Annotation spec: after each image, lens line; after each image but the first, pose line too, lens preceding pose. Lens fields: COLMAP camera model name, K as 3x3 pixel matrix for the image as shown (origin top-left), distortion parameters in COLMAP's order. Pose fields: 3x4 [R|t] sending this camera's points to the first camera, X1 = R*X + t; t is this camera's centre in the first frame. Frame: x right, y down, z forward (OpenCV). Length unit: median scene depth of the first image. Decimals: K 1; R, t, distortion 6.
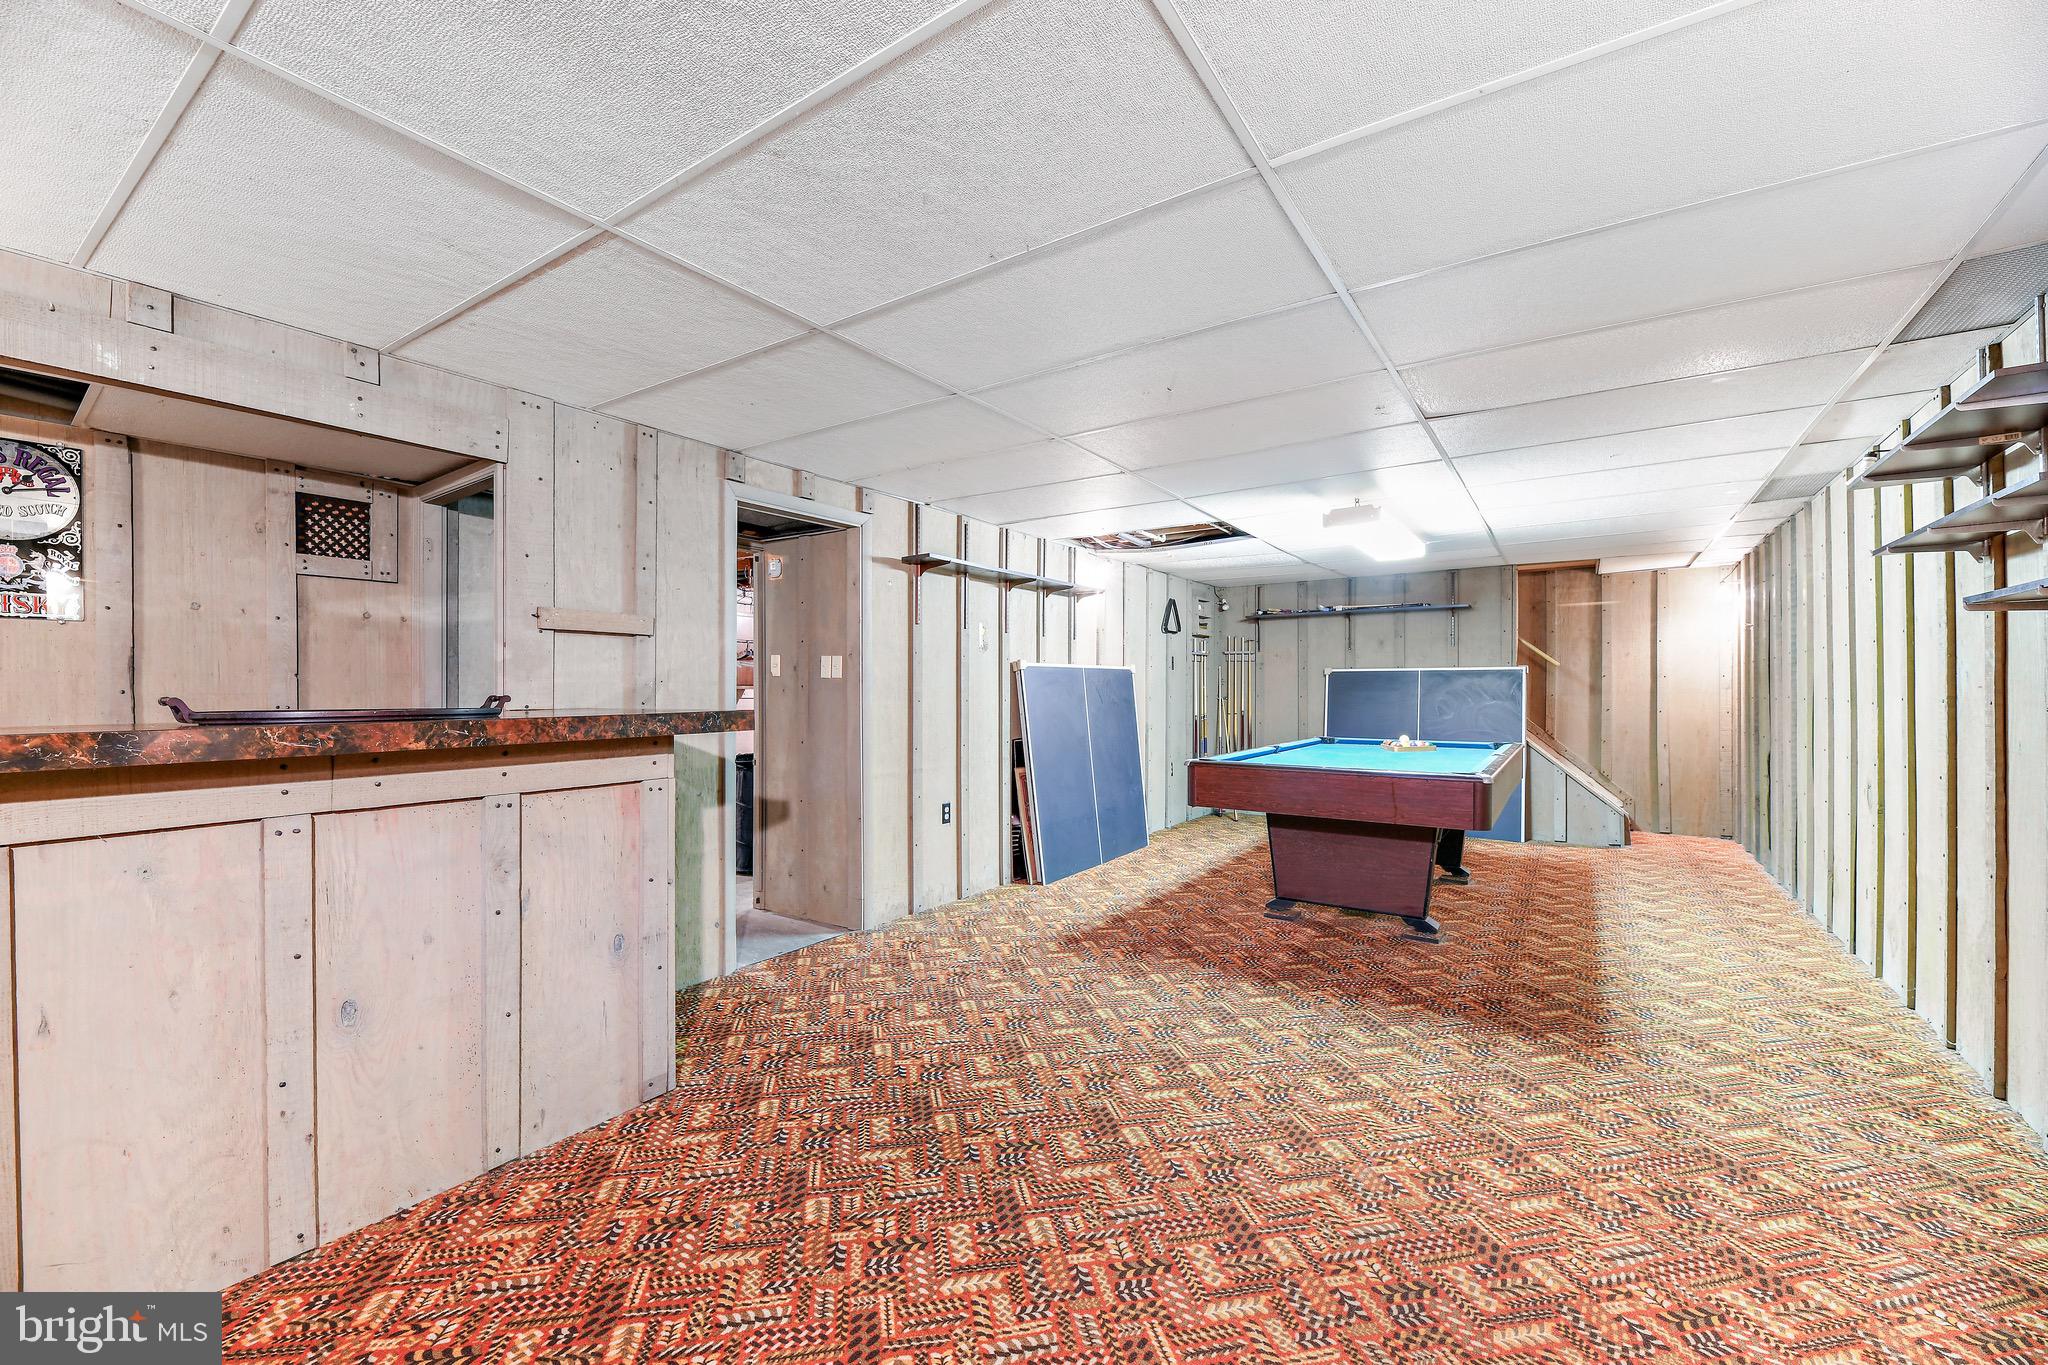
lens RADIAL K [[817.4, 0, 1034.7], [0, 817.4, 674.8], [0, 0, 1]] dist [0.002885, -0.004924]
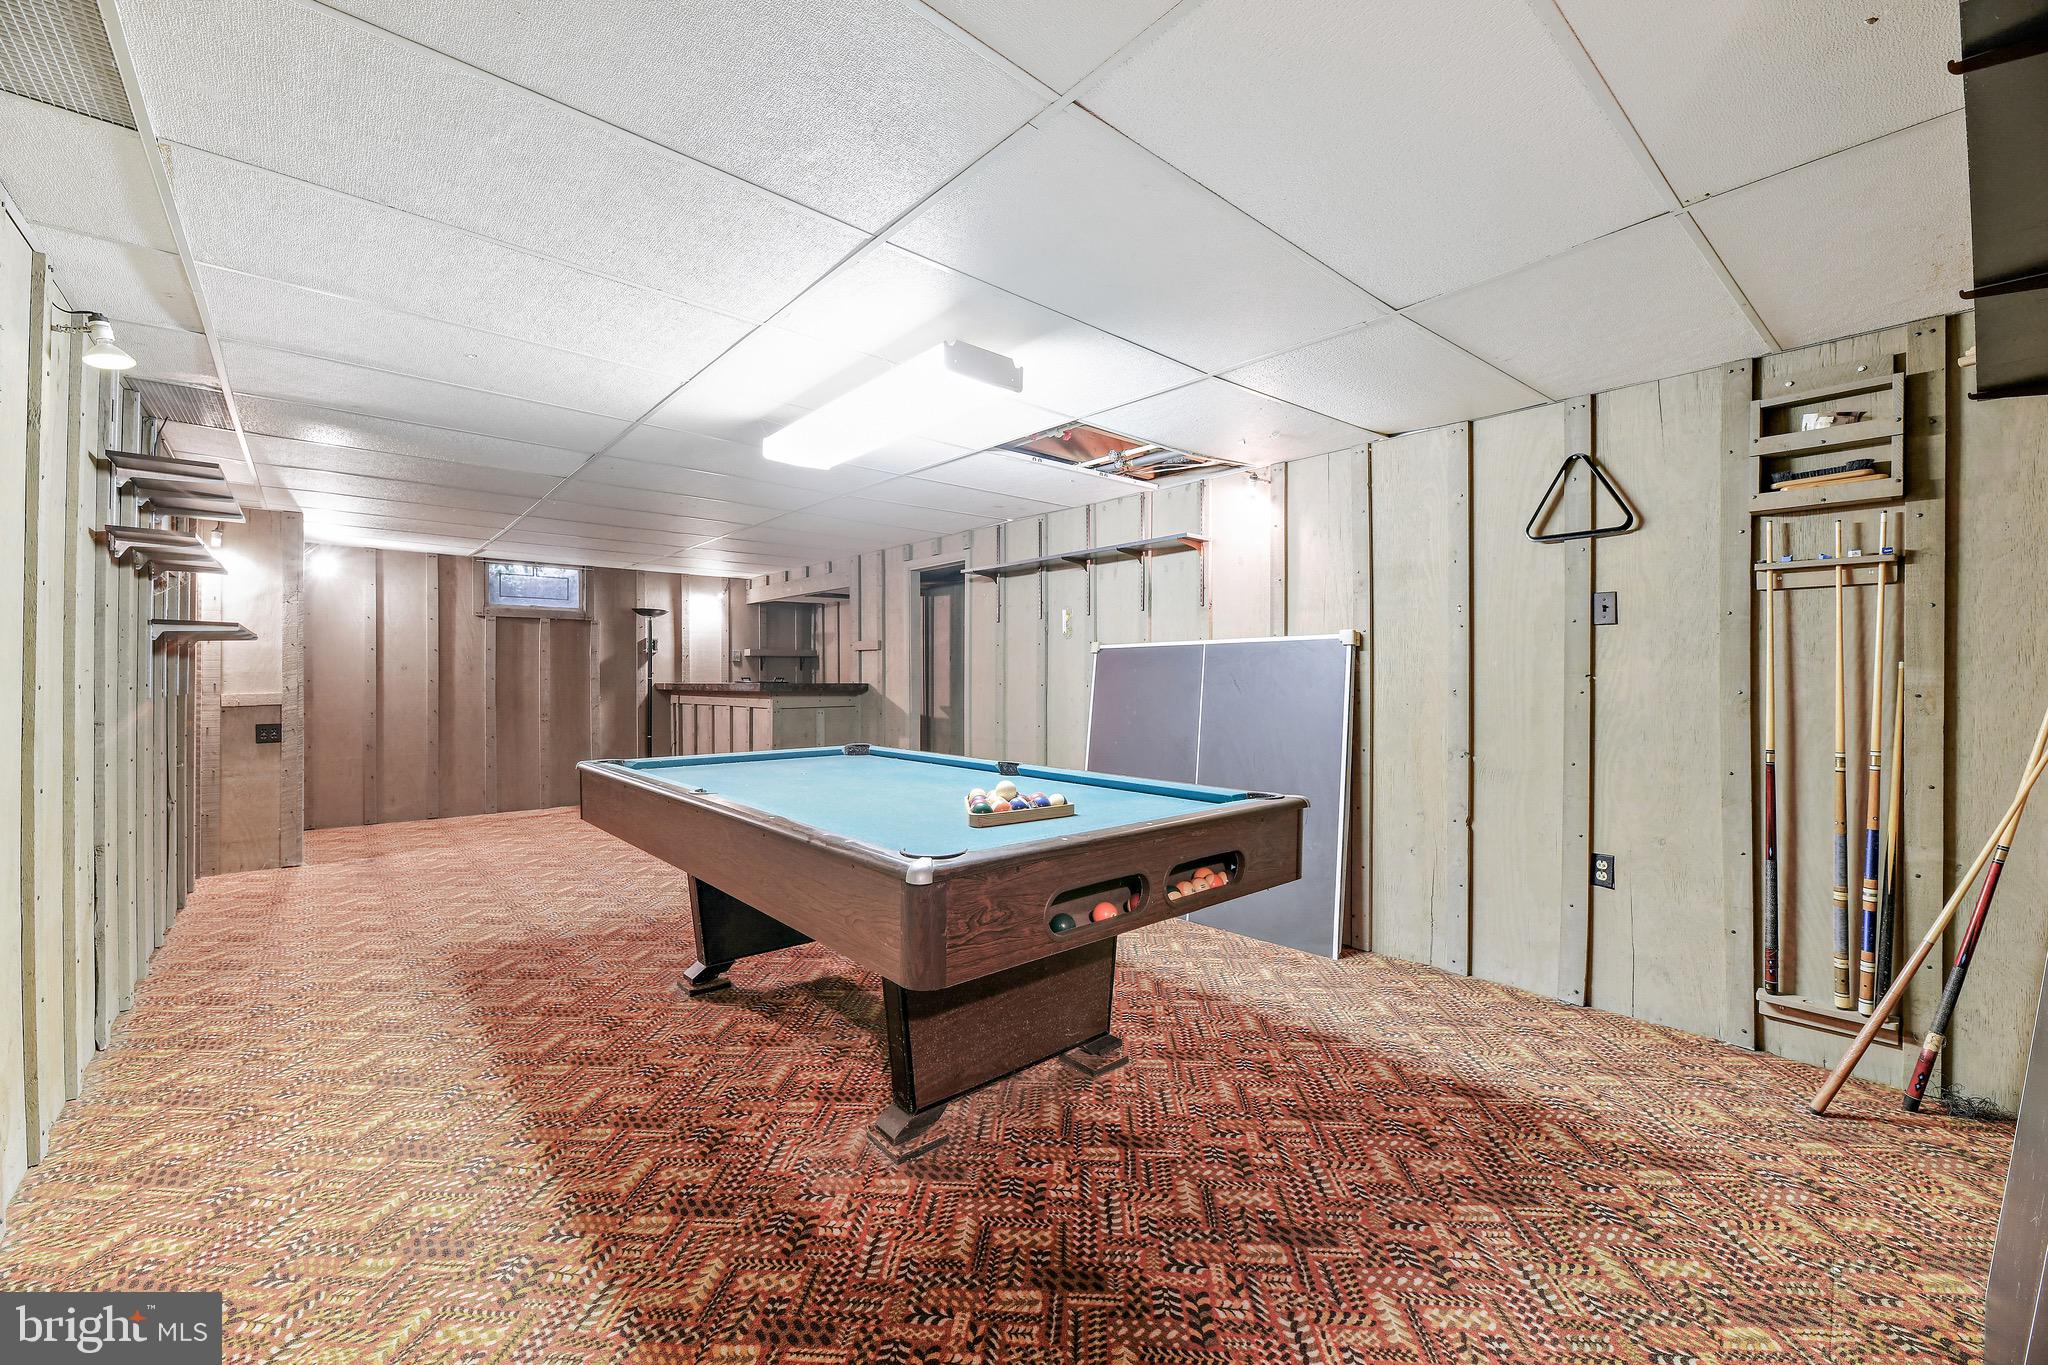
lens RADIAL K [[817.4, 0, 1035.4], [0, 817.4, 690.7], [0, 0, 1]] dist [0.002885, -0.004924]
pose [[-0.258781, 0.012320, -0.965857, 0.730714], [0.014650, 0.999854, 0.008828, 0.020119], [0.965825, -0.011866, -0.258924, 1.091967]]
